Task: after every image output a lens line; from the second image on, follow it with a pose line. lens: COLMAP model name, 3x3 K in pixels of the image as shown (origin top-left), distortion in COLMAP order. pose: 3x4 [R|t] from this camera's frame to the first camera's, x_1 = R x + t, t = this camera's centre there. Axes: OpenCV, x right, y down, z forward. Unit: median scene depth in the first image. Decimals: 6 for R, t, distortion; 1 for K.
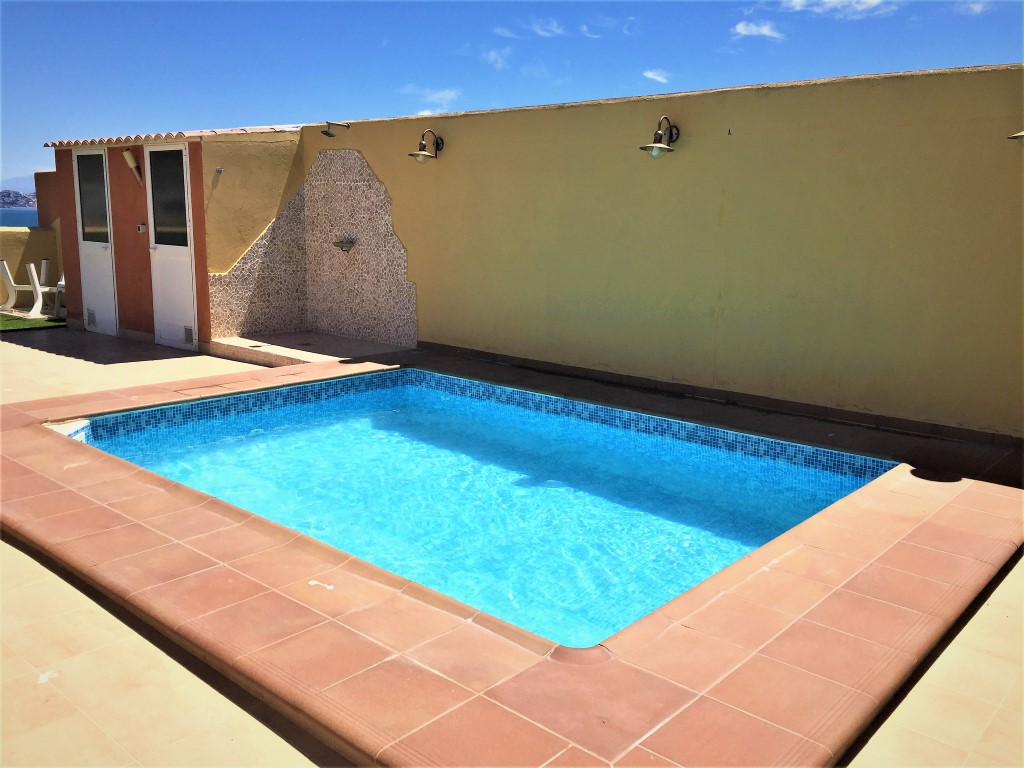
lens RADIAL K [[869.8, 0, 502.3], [0, 869.8, 377.7], [0, 0, 1]] dist [0.092462, -0.130789]
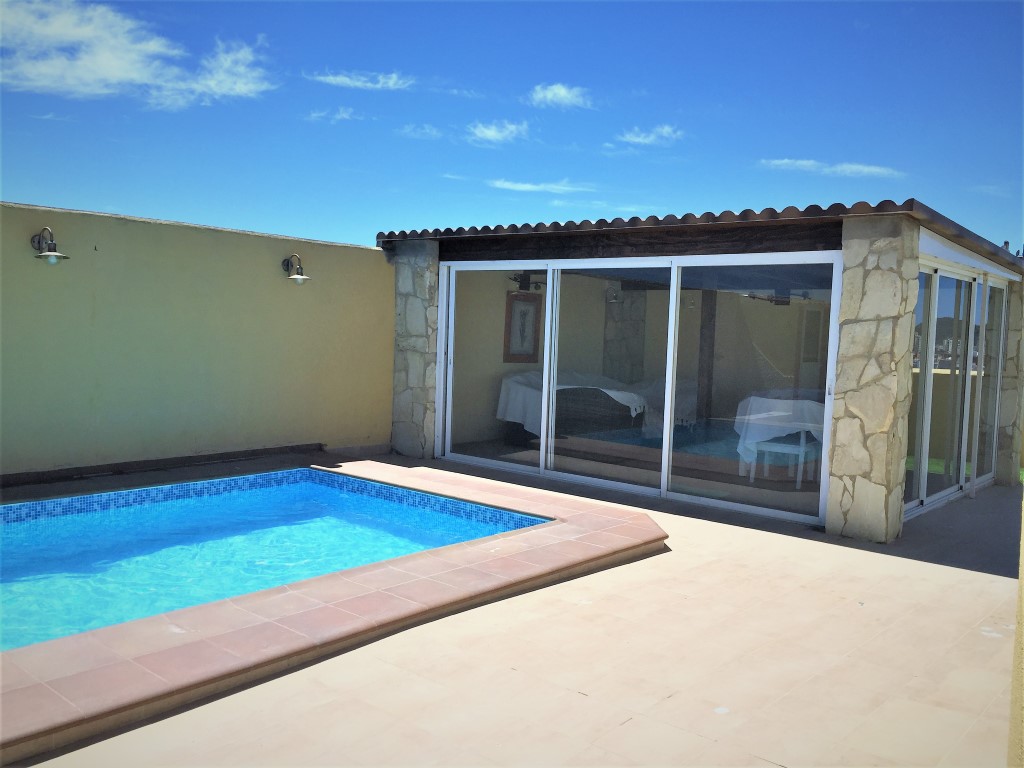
lens RADIAL K [[869.8, 0, 516.0], [0, 869.8, 377.1], [0, 0, 1]] dist [0.042717, -0.003308]
pose [[-0.016674, -0.078667, 0.996761, -0.663033], [0.151830, 0.985140, 0.080290, -0.080621], [-0.988266, 0.152677, -0.004482, 0.321301]]
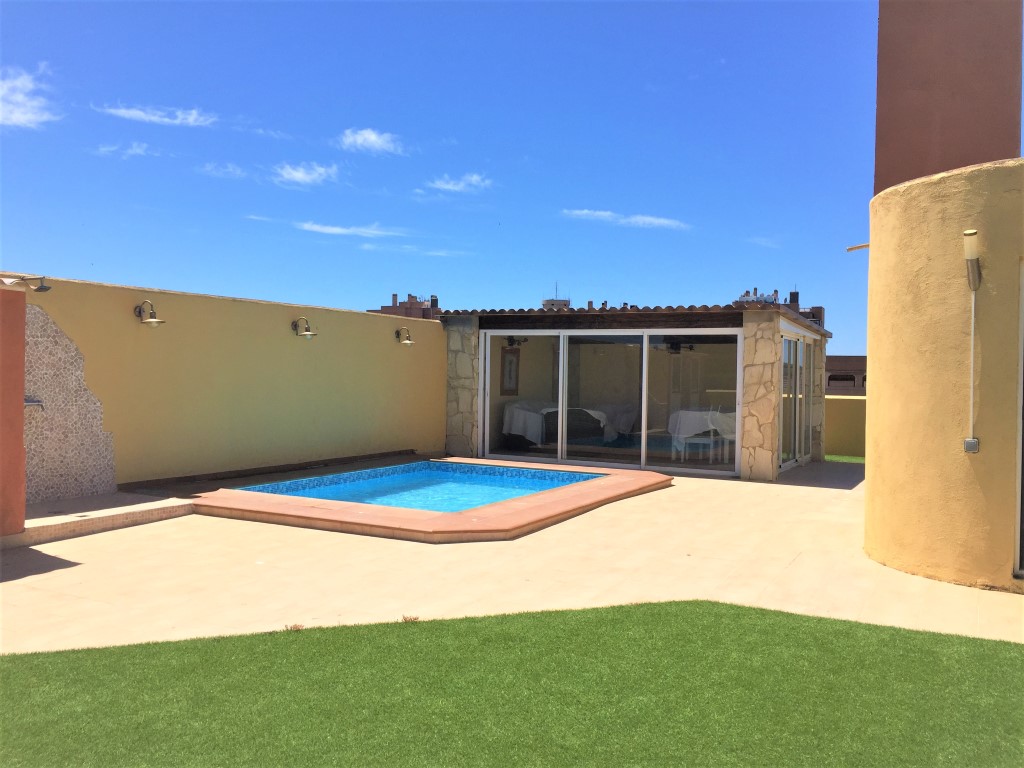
lens RADIAL K [[874.4, 0, 512.5], [0, 874.4, 381.3], [0, 0, 1]] dist [0.110655, -0.127057]
pose [[-0.229616, -0.032751, 0.972730, -1.216252], [0.159176, 0.984713, 0.070728, -0.160362], [-0.960177, 0.171076, -0.220893, 0.714078]]
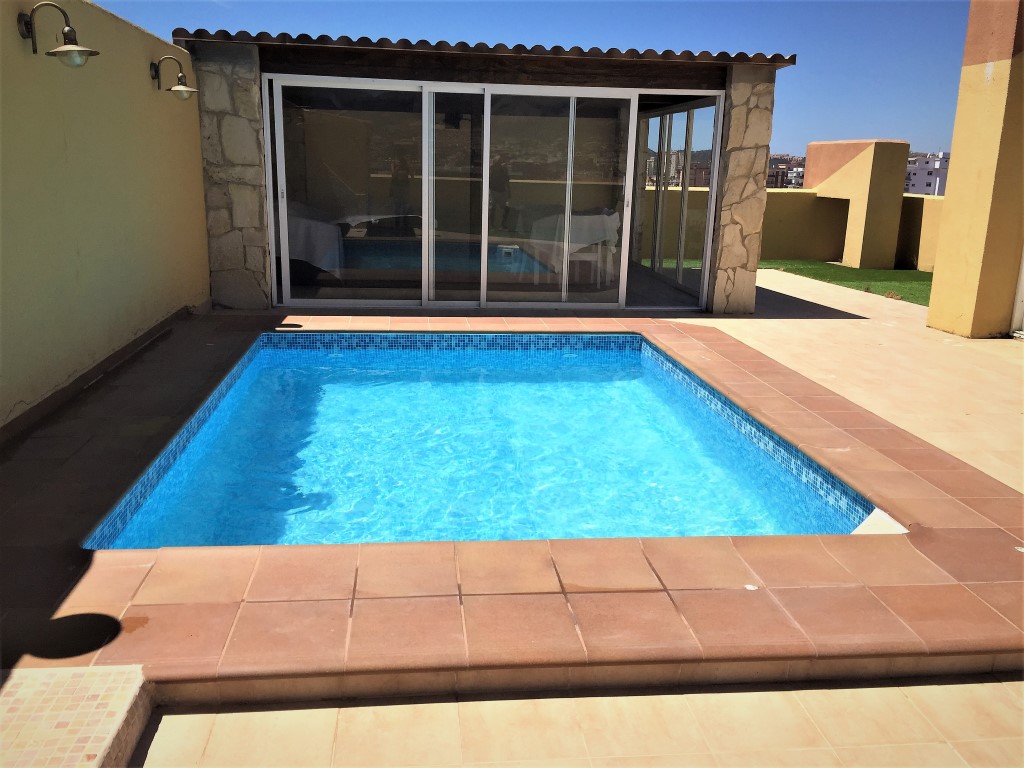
lens RADIAL K [[869.8, 0, 502.3], [0, 869.8, 377.7], [0, 0, 1]] dist [0.092462, -0.130789]
pose [[-0.736555, -0.198647, 0.646550, -0.411628], [0.087766, 0.919749, 0.382569, -0.186417], [-0.670659, 0.338528, -0.660011, 0.932109]]
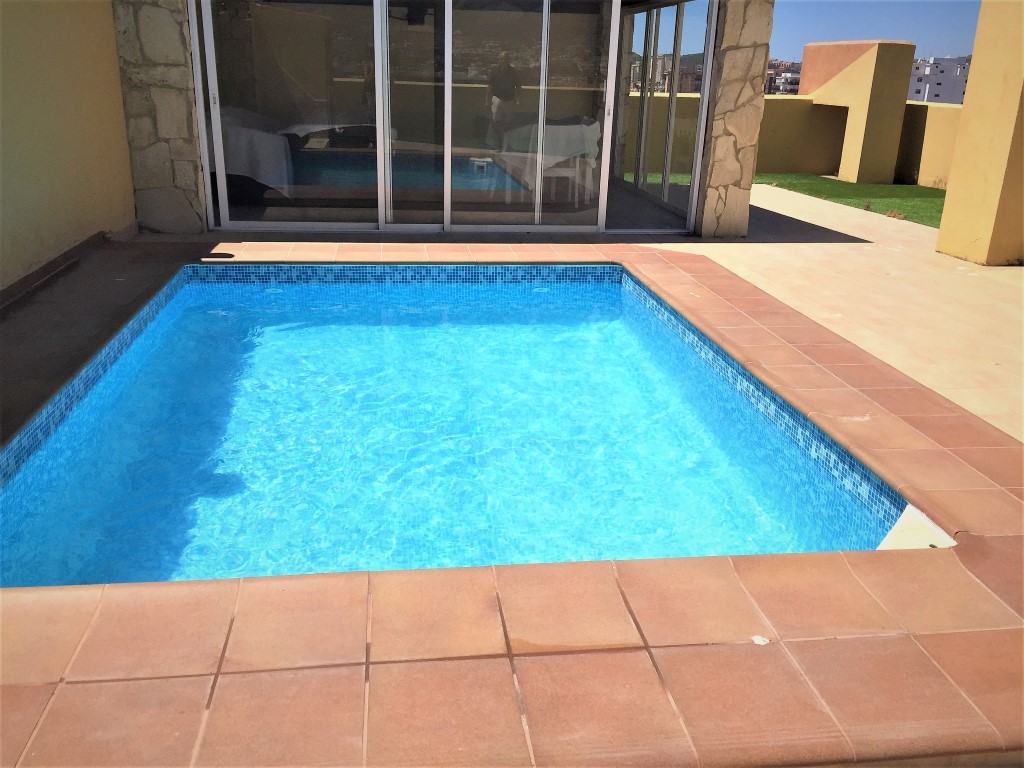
lens RADIAL K [[869.8, 0, 502.3], [0, 869.8, 377.7], [0, 0, 1]] dist [0.092462, -0.130789]
pose [[-0.750469, -0.258097, 0.608426, -0.361402], [0.082181, 0.877007, 0.473397, -0.168165], [-0.655776, 0.405271, -0.636956, 0.856054]]
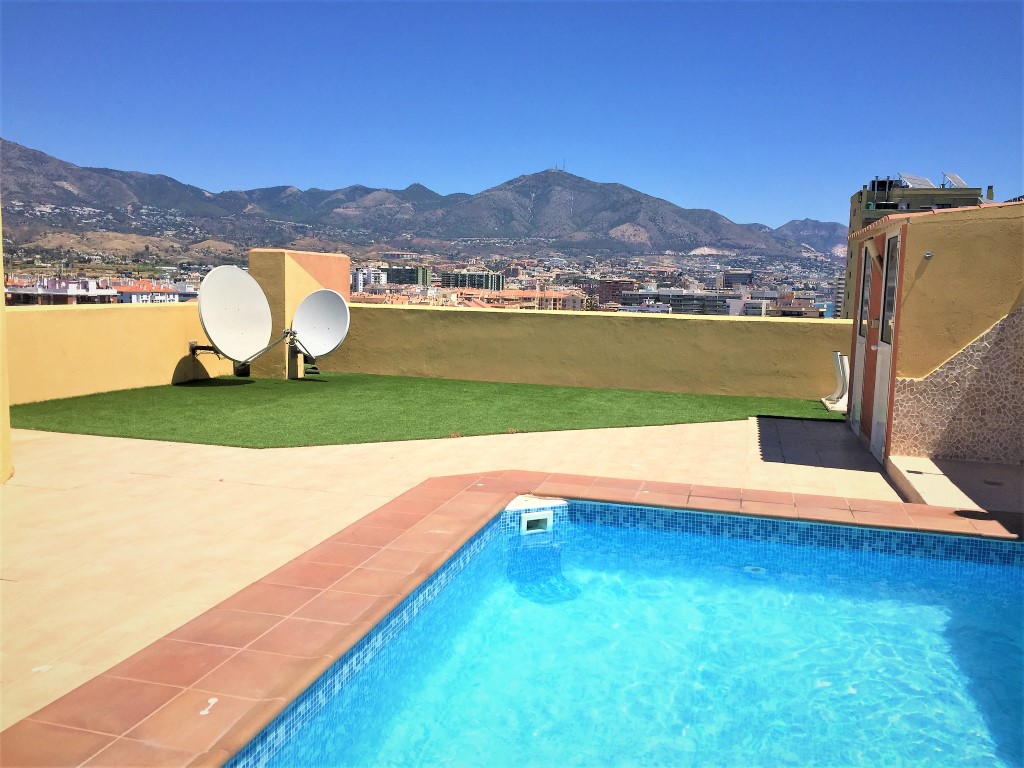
lens RADIAL K [[872.0, 0, 506.7], [0, 872.0, 381.8], [0, 0, 1]] dist [0.077521, -0.099507]
pose [[0.441466, 0.091187, -0.892632, 0.248048], [-0.180942, 0.983432, 0.010974, -0.054815], [0.878844, 0.156670, 0.450652, 0.283022]]
